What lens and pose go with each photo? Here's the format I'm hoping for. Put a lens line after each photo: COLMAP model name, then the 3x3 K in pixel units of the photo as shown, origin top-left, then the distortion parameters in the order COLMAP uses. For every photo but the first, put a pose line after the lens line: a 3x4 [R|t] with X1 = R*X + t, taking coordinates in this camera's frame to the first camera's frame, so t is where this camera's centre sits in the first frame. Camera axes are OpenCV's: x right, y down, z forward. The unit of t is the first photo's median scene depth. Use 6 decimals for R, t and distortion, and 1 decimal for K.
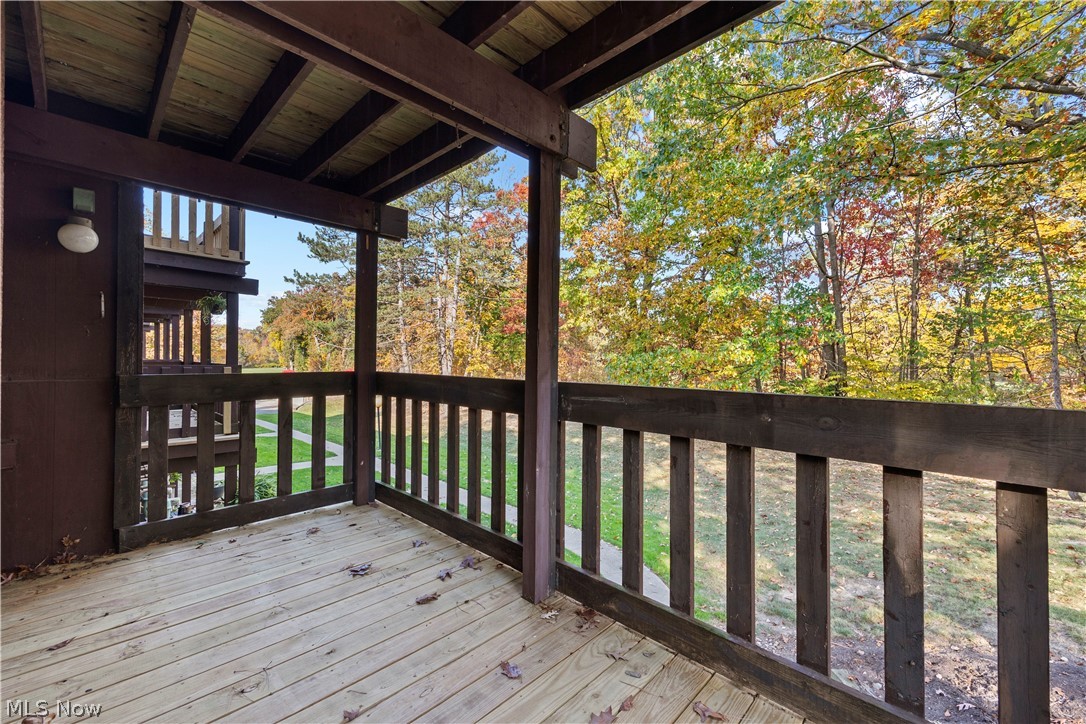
lens RADIAL K [[433.2, 0, 543.0], [0, 433.2, 362.0], [0, 0, 1]] dist [0.001829, -0.000422]
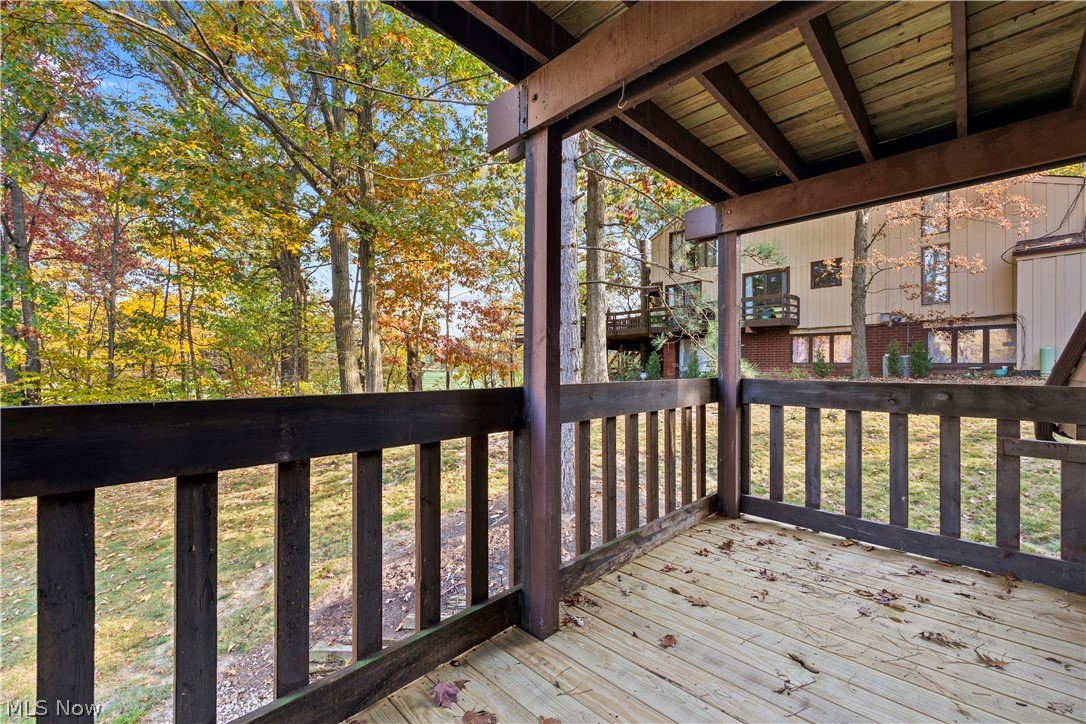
lens RADIAL K [[433.2, 0, 543.0], [0, 433.2, 362.0], [0, 0, 1]] dist [0.001829, -0.000422]
pose [[0.016036, 0.010357, 0.999818, -0.945095], [0.007716, 0.999915, -0.010482, 0.005568], [-0.999842, 0.007883, 0.015954, 1.026184]]
